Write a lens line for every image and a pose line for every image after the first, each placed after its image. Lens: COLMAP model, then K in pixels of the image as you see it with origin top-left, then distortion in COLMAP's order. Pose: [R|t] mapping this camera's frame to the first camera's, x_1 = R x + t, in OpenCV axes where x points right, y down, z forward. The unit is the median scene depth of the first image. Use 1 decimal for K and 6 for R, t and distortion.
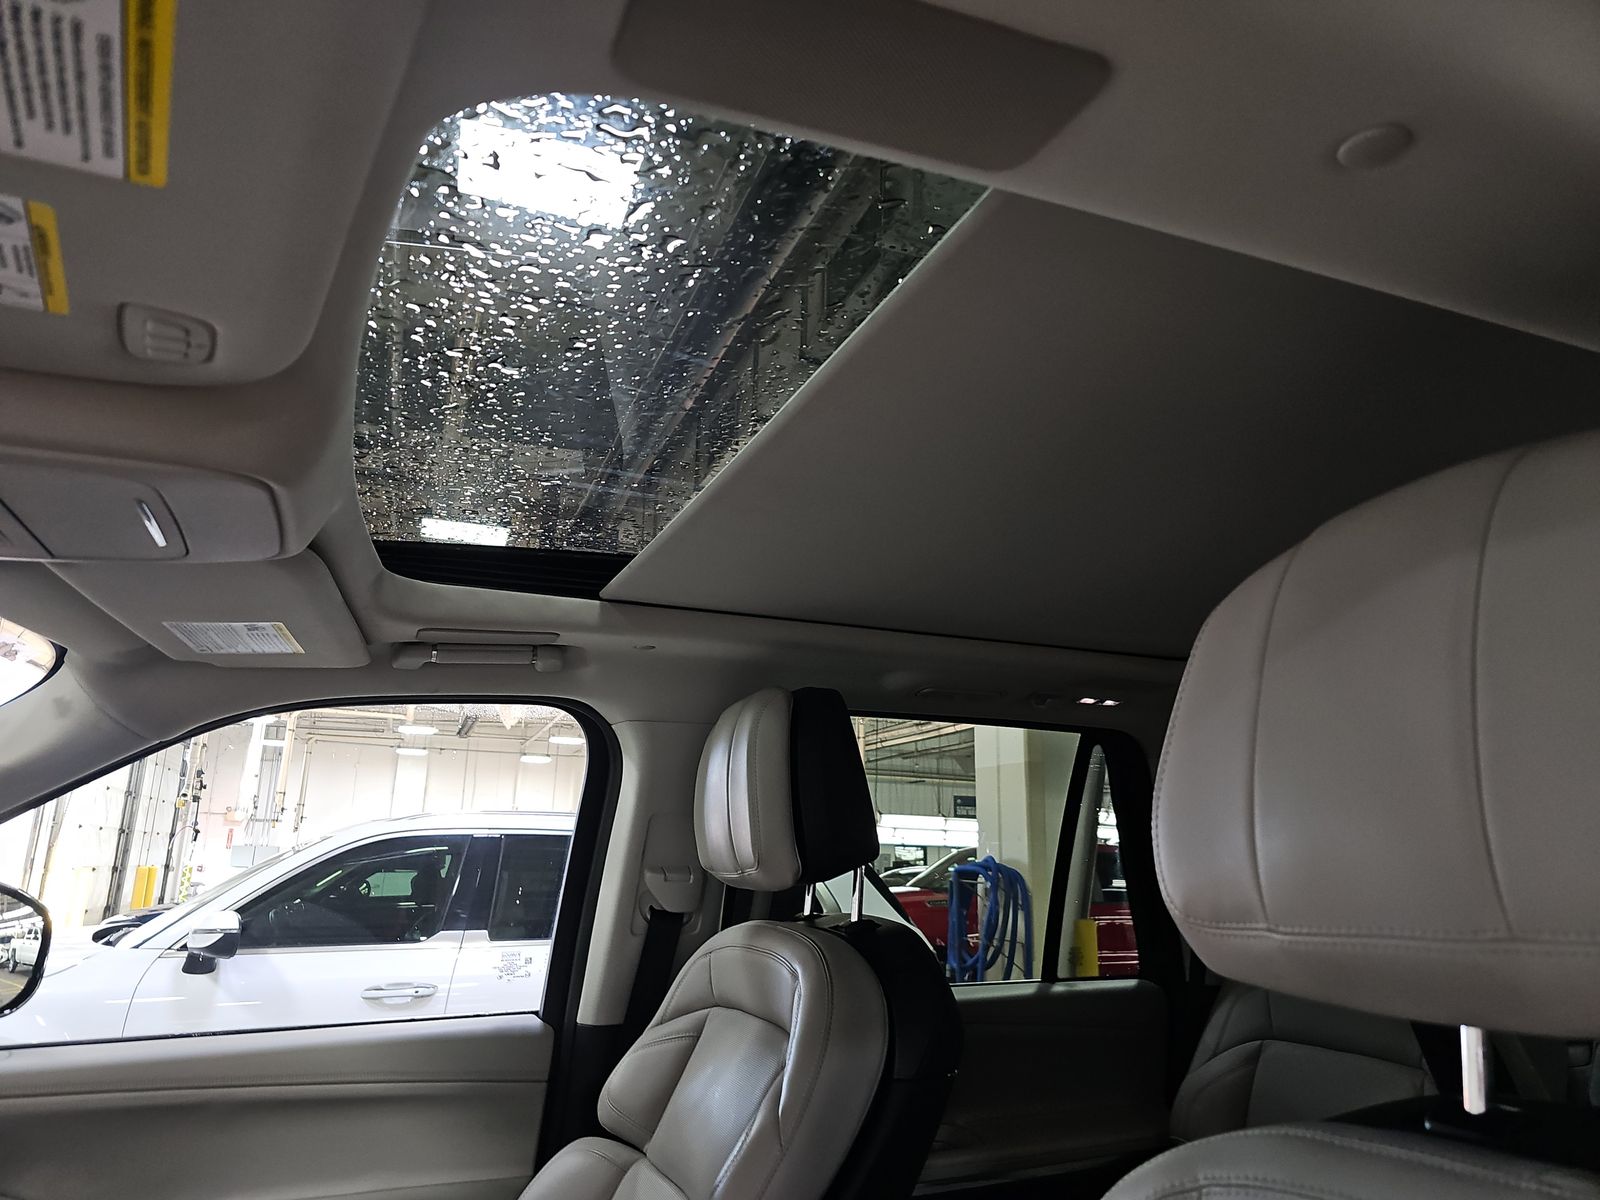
lens RADIAL K [[1033.9, 0, 806.8], [0, 1033.9, 594.6], [0, 0, 1]] dist [0.038919, -0.010544]
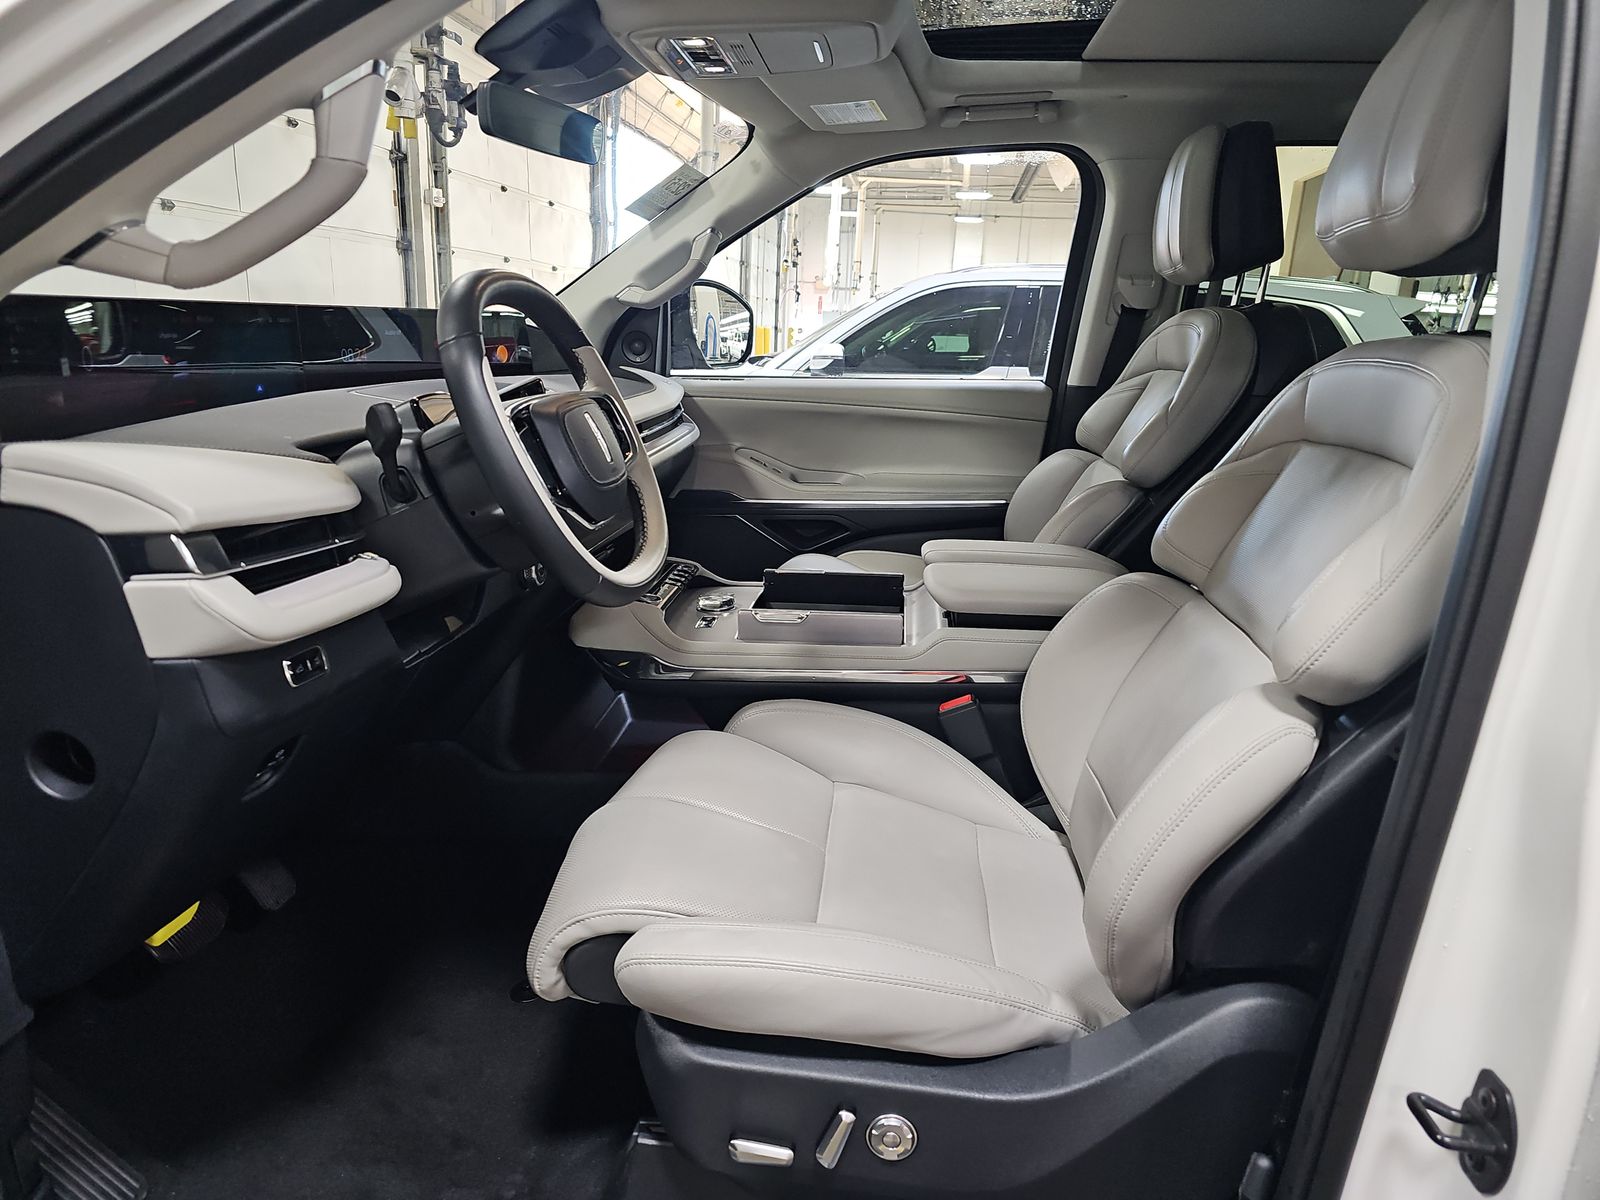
lens RADIAL K [[1033.9, 0, 796.6], [0, 1033.9, 595.5], [0, 0, 1]] dist [0.038919, -0.010544]
pose [[0.870516, 0.145916, -0.470012, 0.180162], [0.096250, 0.886114, 0.453362, -0.025620], [0.482637, -0.439898, 0.757332, -0.425009]]
